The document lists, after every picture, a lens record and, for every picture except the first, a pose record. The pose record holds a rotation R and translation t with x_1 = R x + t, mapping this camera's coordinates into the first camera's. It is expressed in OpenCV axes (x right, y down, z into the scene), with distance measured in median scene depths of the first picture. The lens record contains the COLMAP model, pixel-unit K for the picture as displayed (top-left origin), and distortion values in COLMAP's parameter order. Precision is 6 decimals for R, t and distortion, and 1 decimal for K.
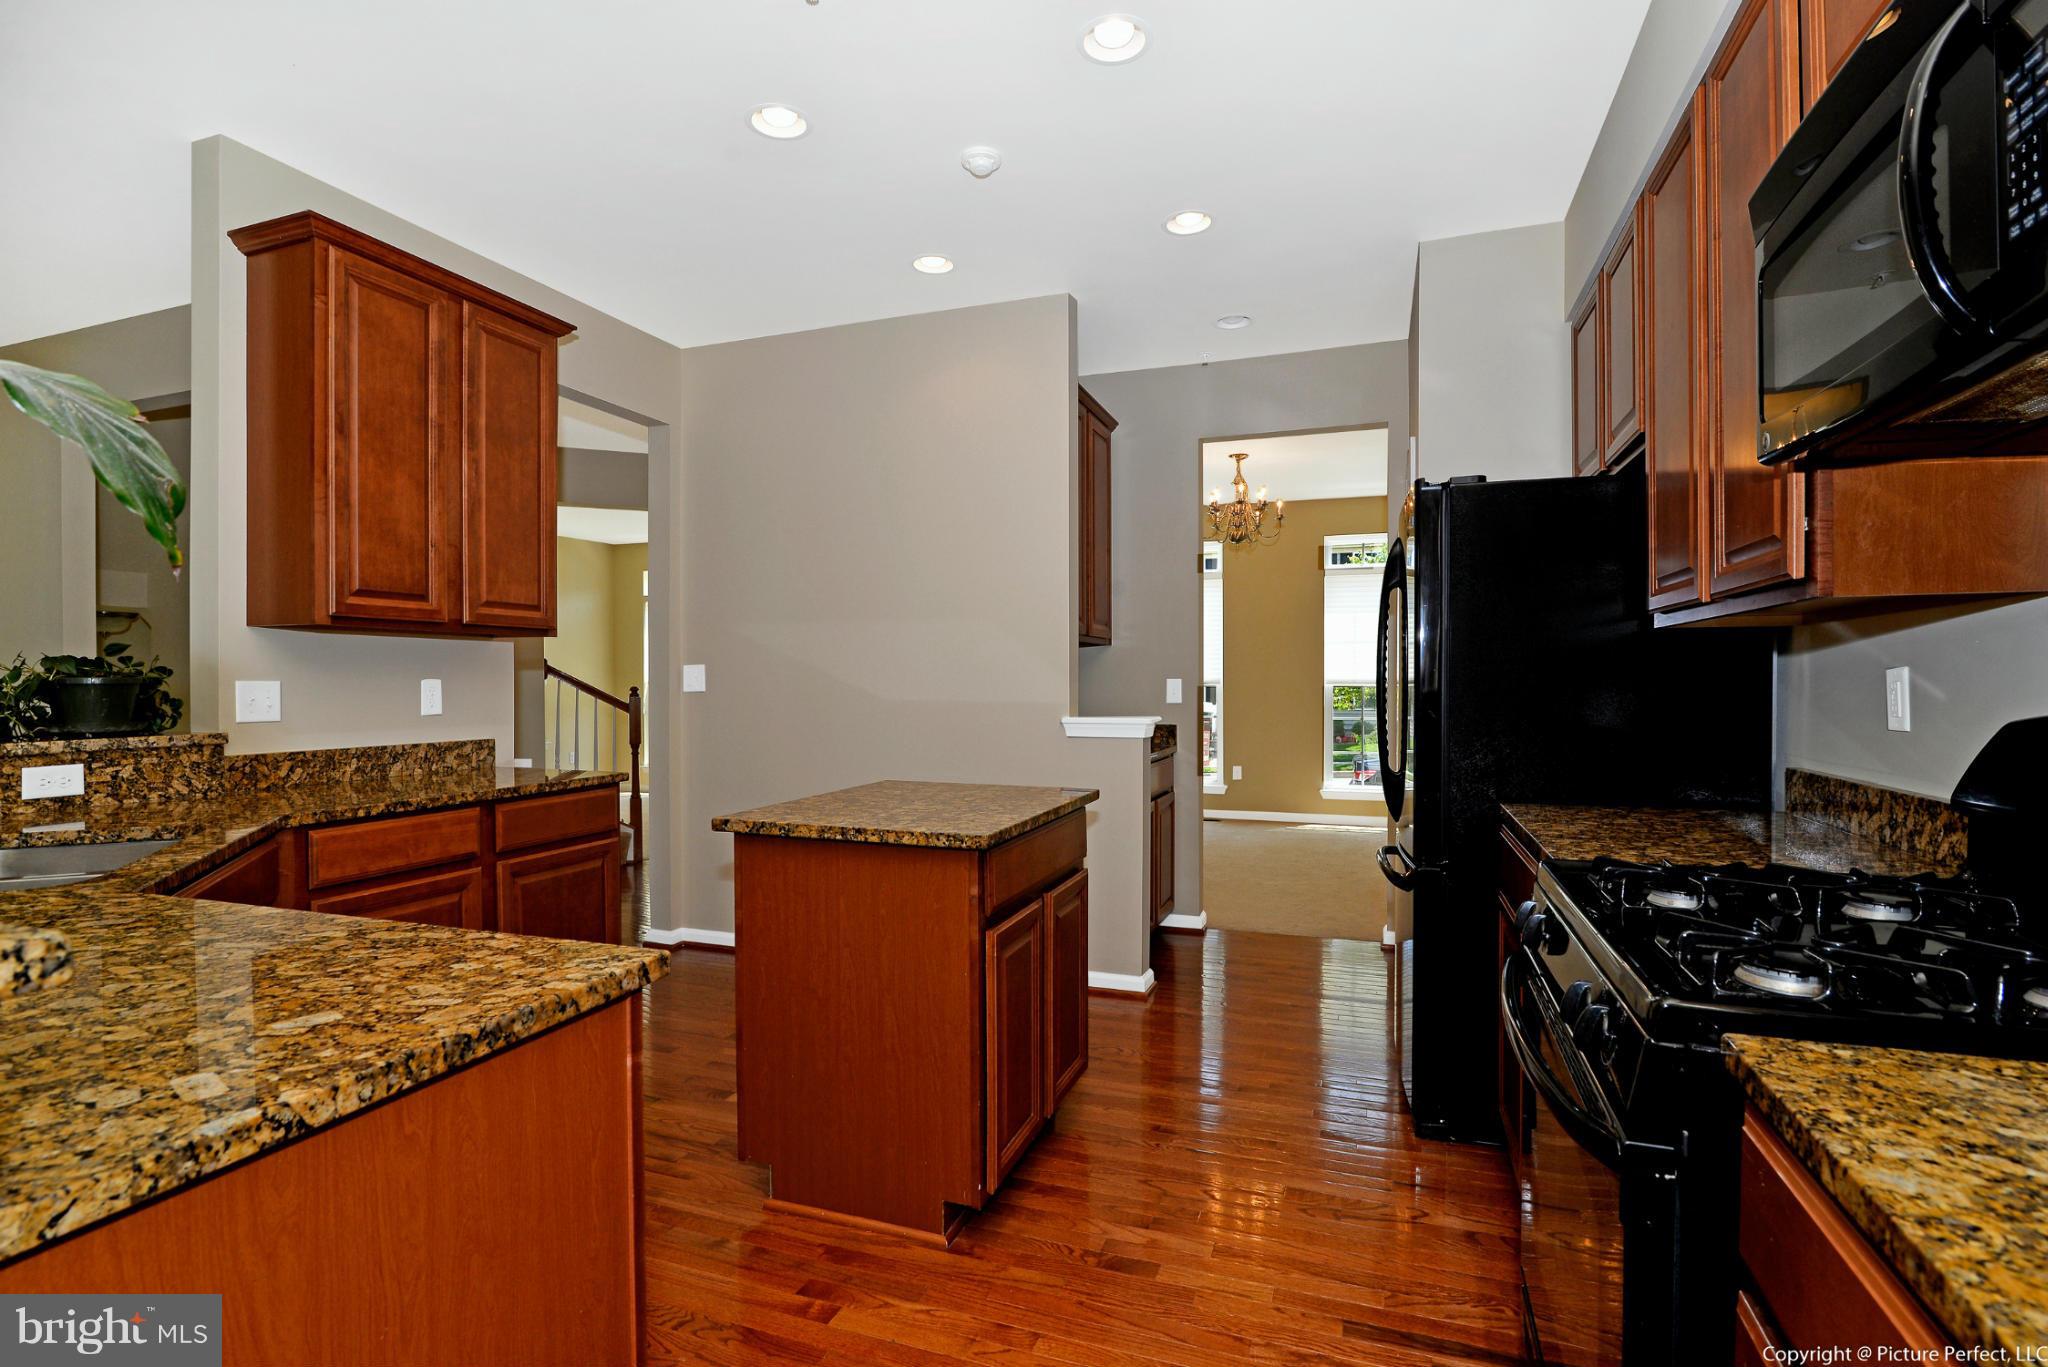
lens RADIAL K [[973.6, 0, 1034.6], [0, 973.6, 683.8], [0, 0, 1]] dist [-0.013442, -0.000649]
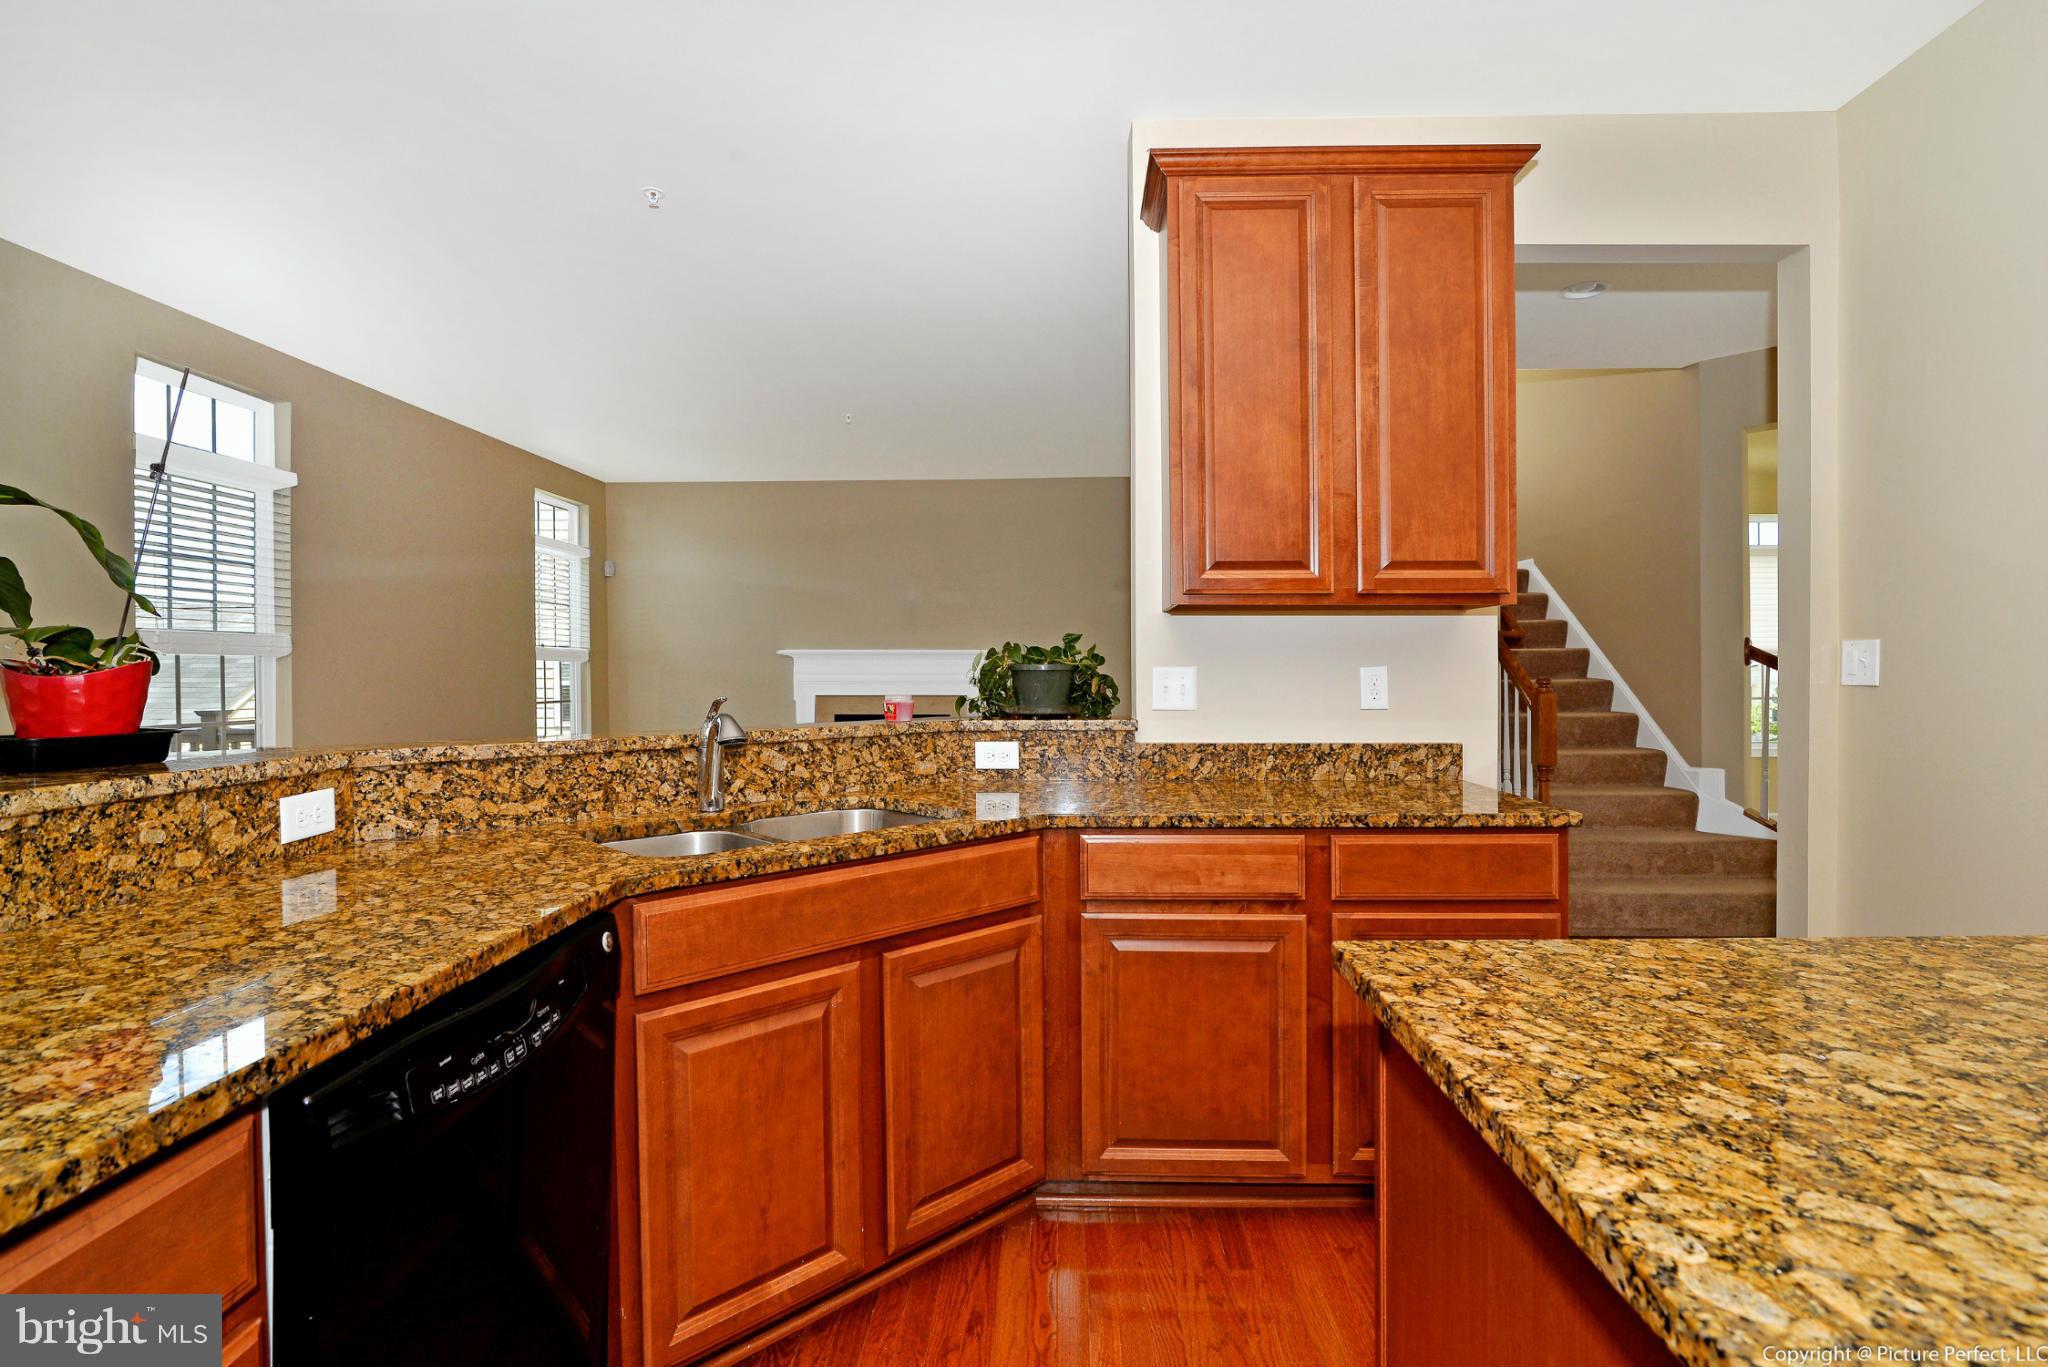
lens RADIAL K [[973.6, 0, 1018.6], [0, 973.6, 678.4], [0, 0, 1]] dist [-0.013442, -0.000649]
pose [[0.307421, 0.009773, -0.951523, 0.073329], [-0.002146, 0.999952, 0.009577, -0.000943], [0.951571, -0.000902, 0.307427, 0.537711]]
